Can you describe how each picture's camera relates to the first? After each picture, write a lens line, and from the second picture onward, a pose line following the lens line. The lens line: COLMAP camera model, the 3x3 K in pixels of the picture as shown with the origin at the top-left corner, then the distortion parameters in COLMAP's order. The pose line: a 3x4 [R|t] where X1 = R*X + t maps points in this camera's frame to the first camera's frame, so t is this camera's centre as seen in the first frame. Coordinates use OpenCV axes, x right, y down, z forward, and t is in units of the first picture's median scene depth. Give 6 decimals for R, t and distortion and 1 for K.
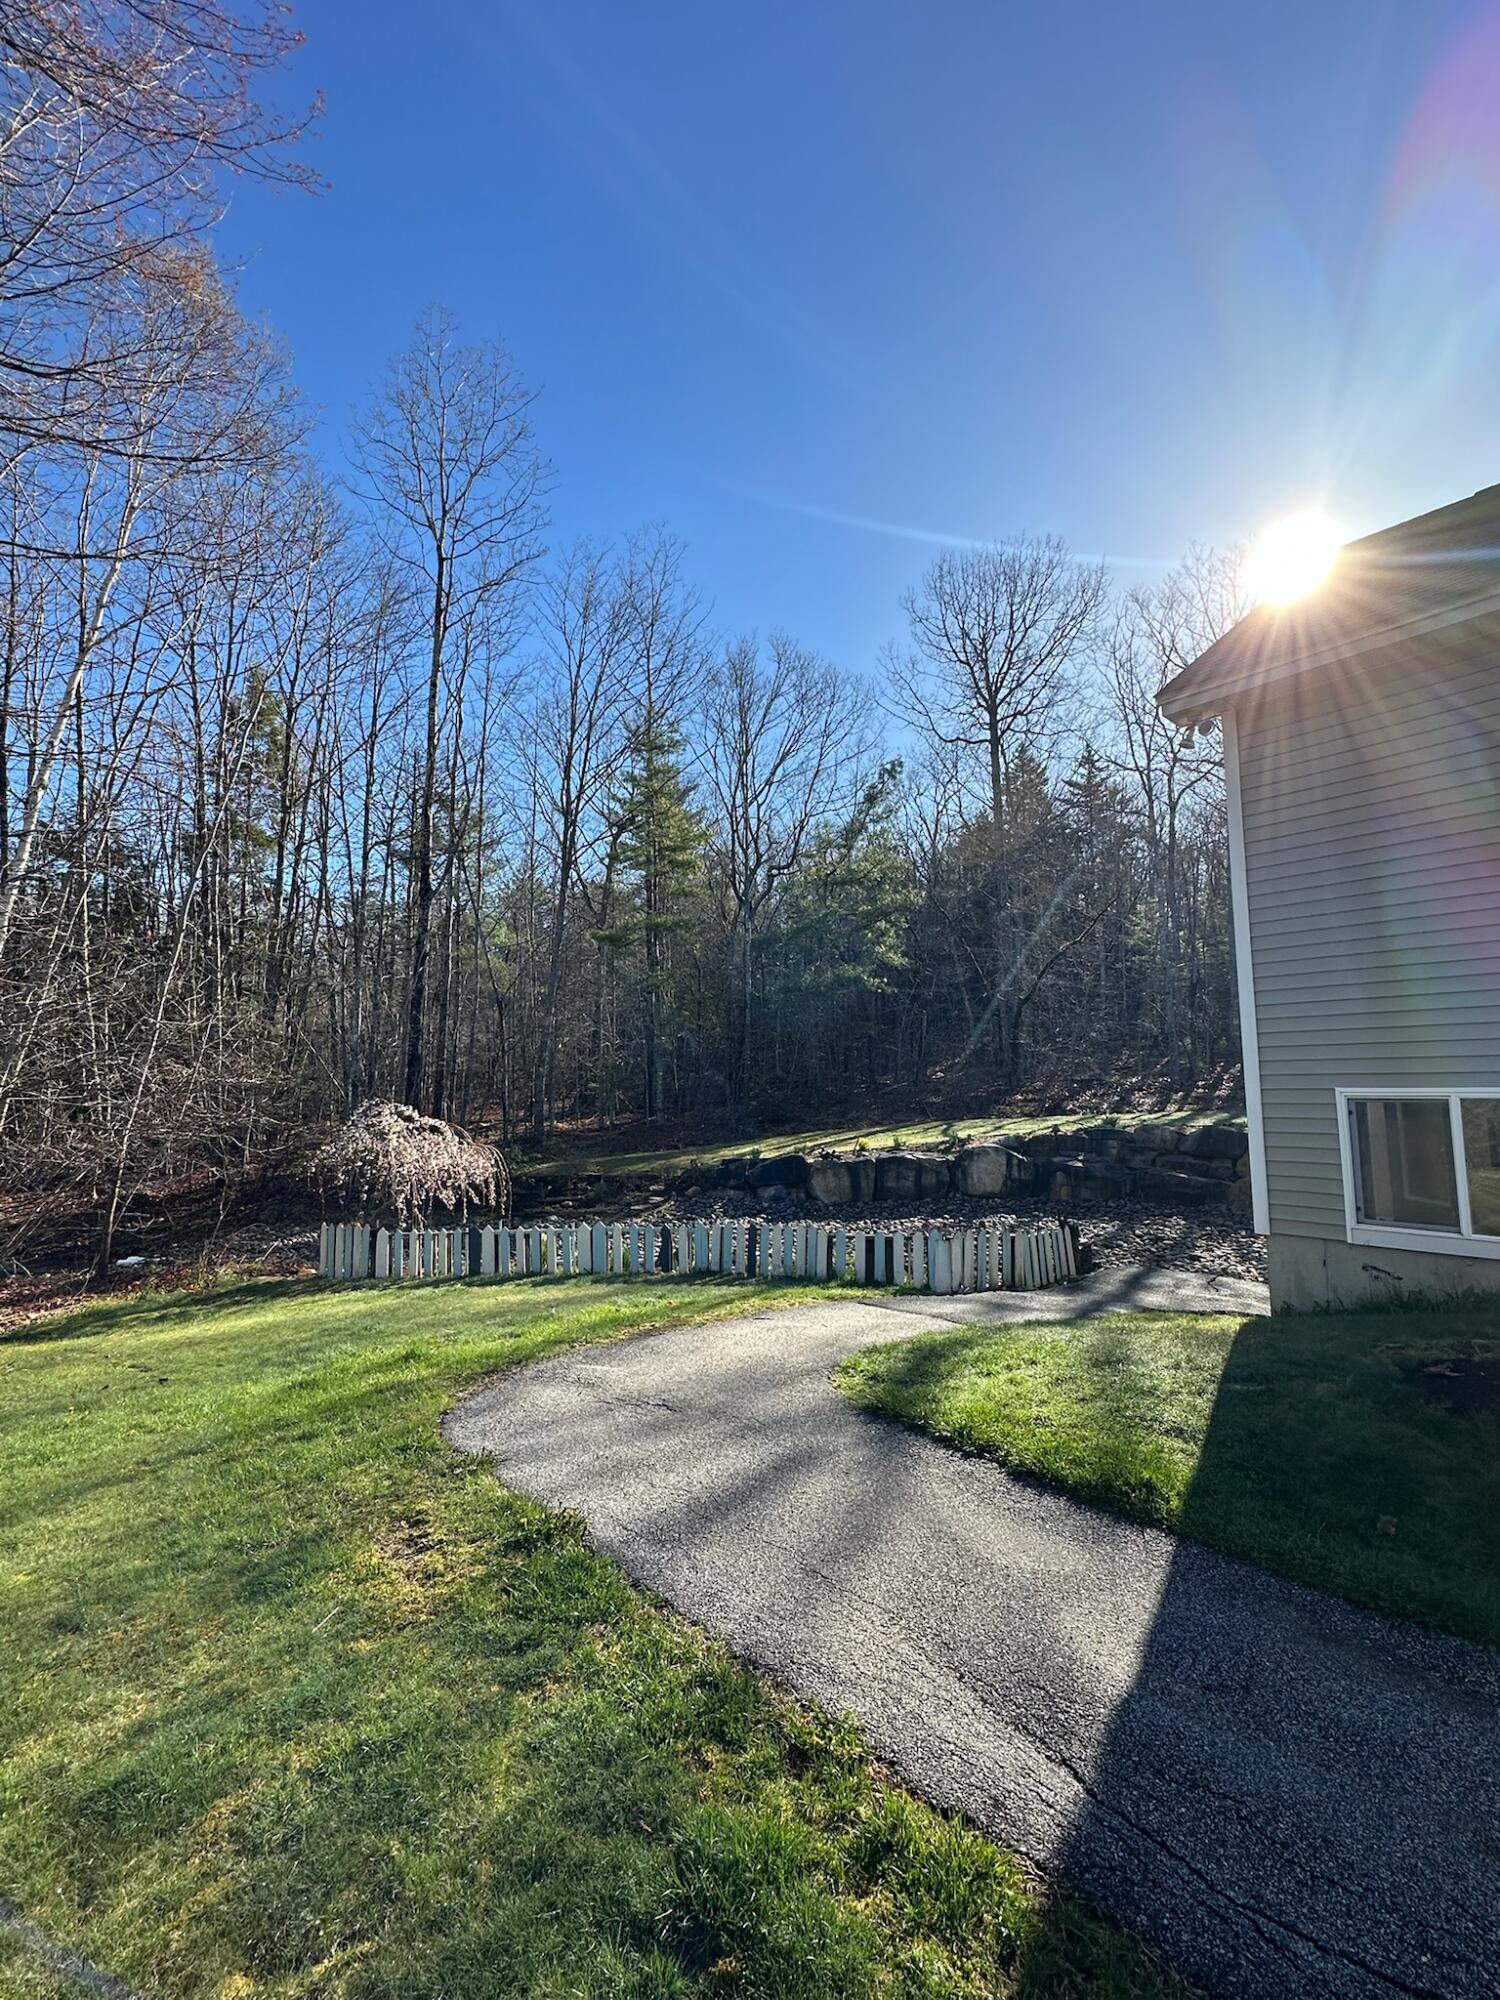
lens RADIAL K [[870.8, 0, 750.0], [0, 870.8, 1000.0], [0, 0, 1]] dist [-0.000052, -0.000006]
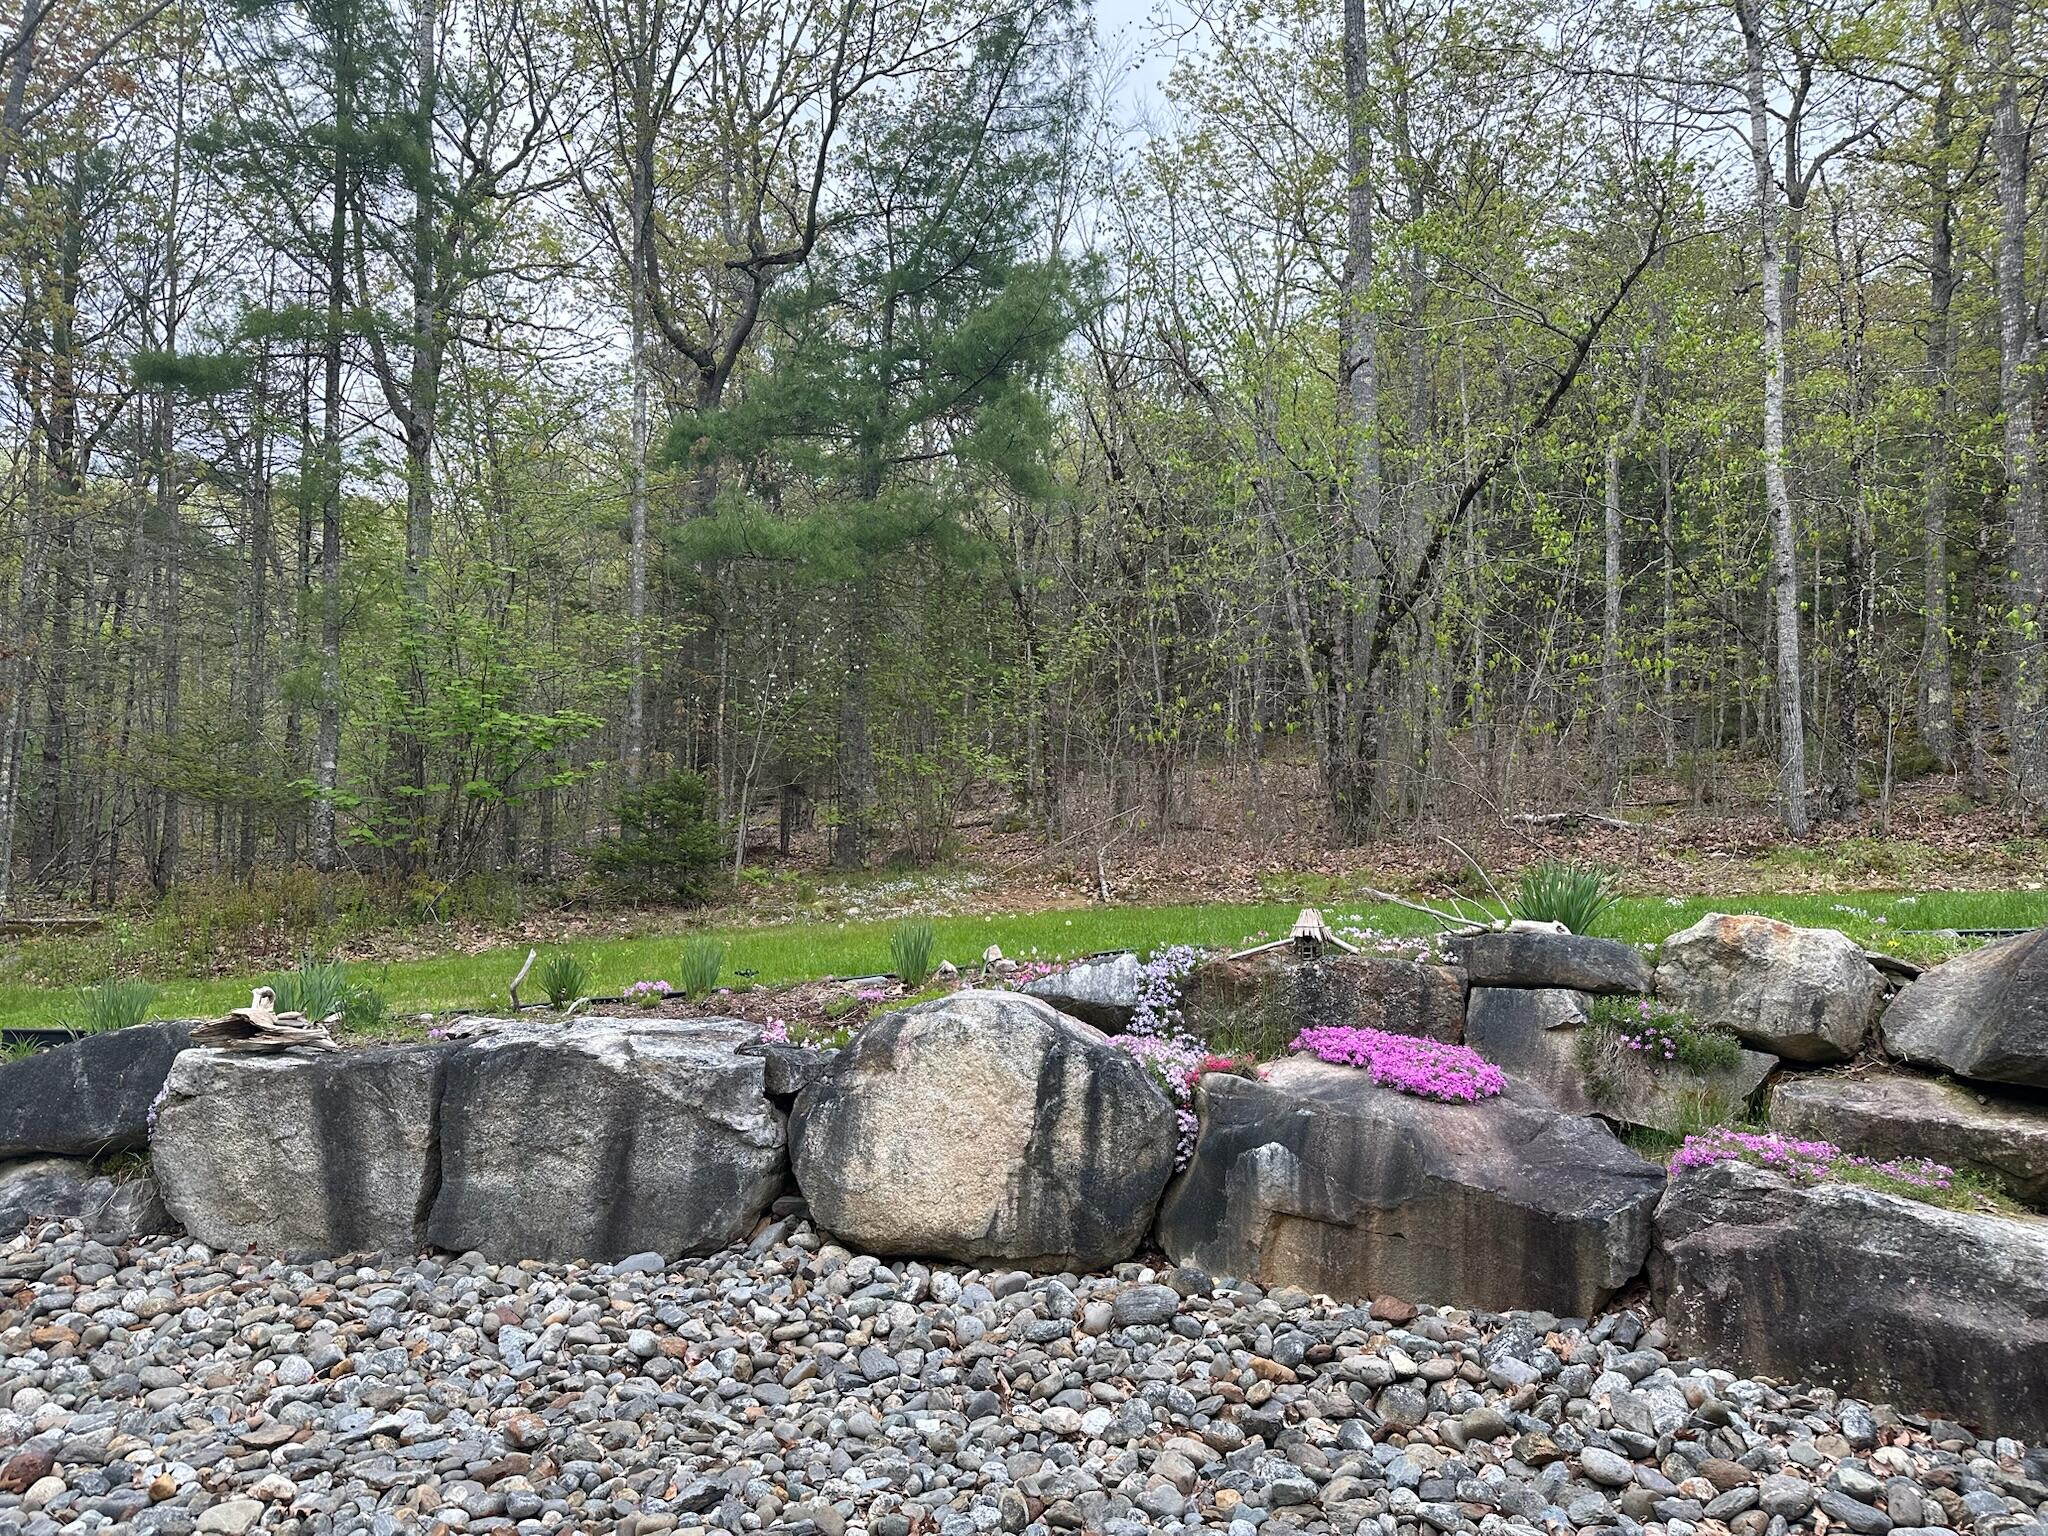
lens RADIAL K [[1407.2, 0, 1024.0], [0, 1407.2, 768.0], [0, 0, 1]] dist [0.148278, 0.000195]
pose [[0.999692, 0.024368, 0.004784, 0.285881], [-0.024717, 0.995007, 0.096696, 0.076792], [-0.002403, -0.096784, 0.995302, 0.662399]]
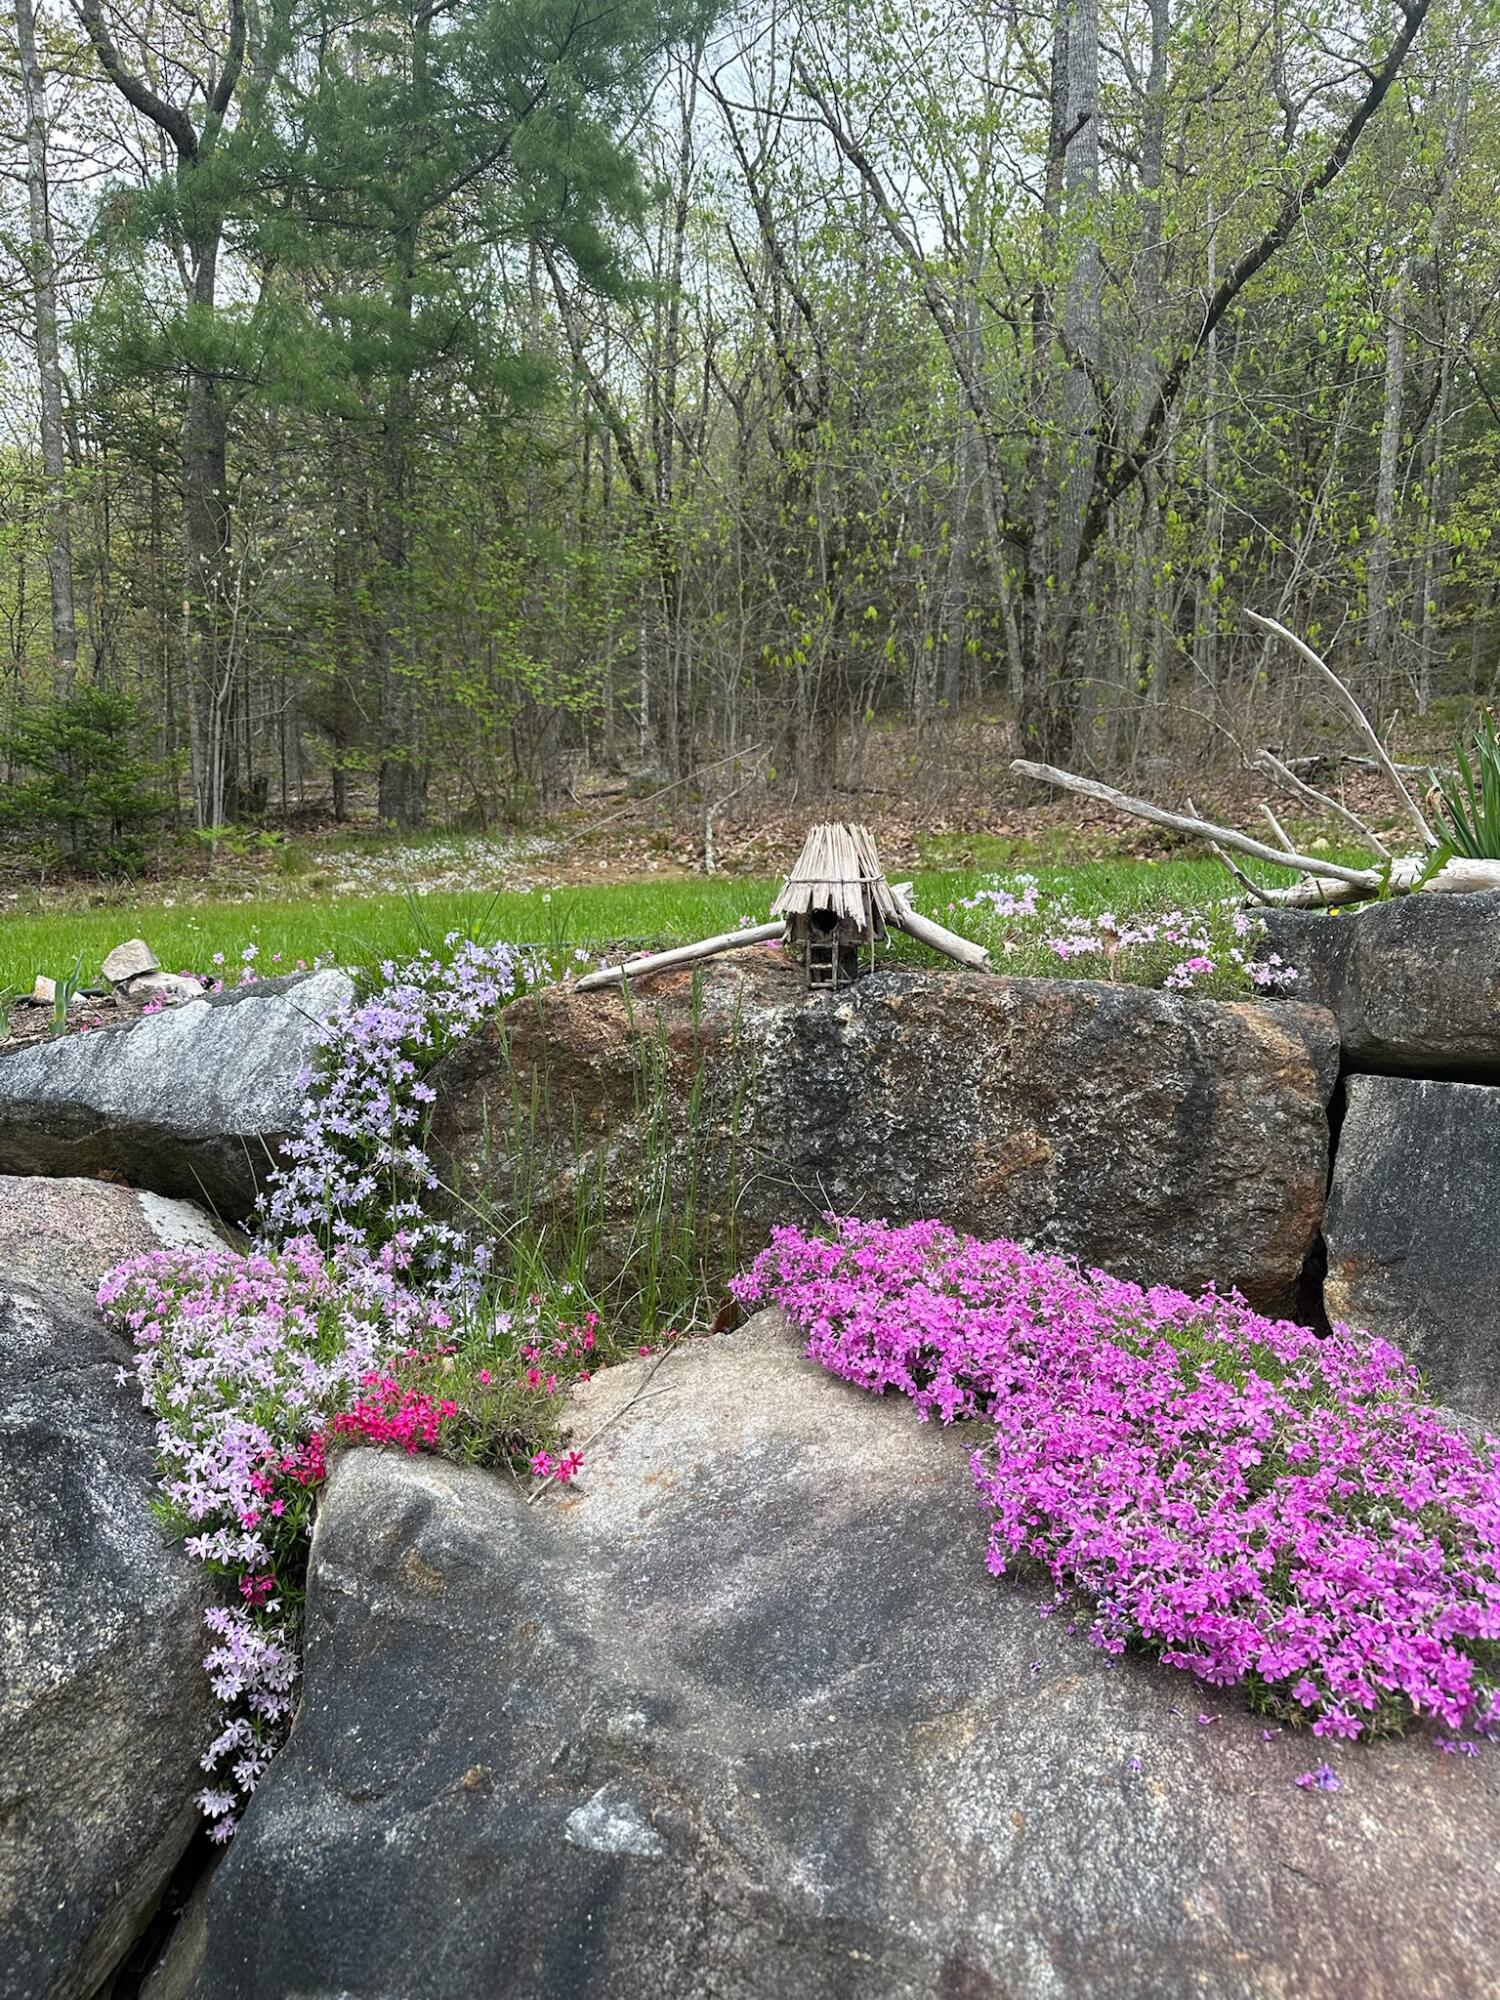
lens RADIAL K [[1442.1, 0, 750.0], [0, 1442.1, 1000.0], [0, 0, 1]] dist [0.153783, -0.250165]
pose [[0.999365, 0.017963, 0.030776, 0.346434], [-0.025509, 0.963669, 0.265877, 0.125123], [-0.024882, -0.266494, 0.963515, 0.887547]]
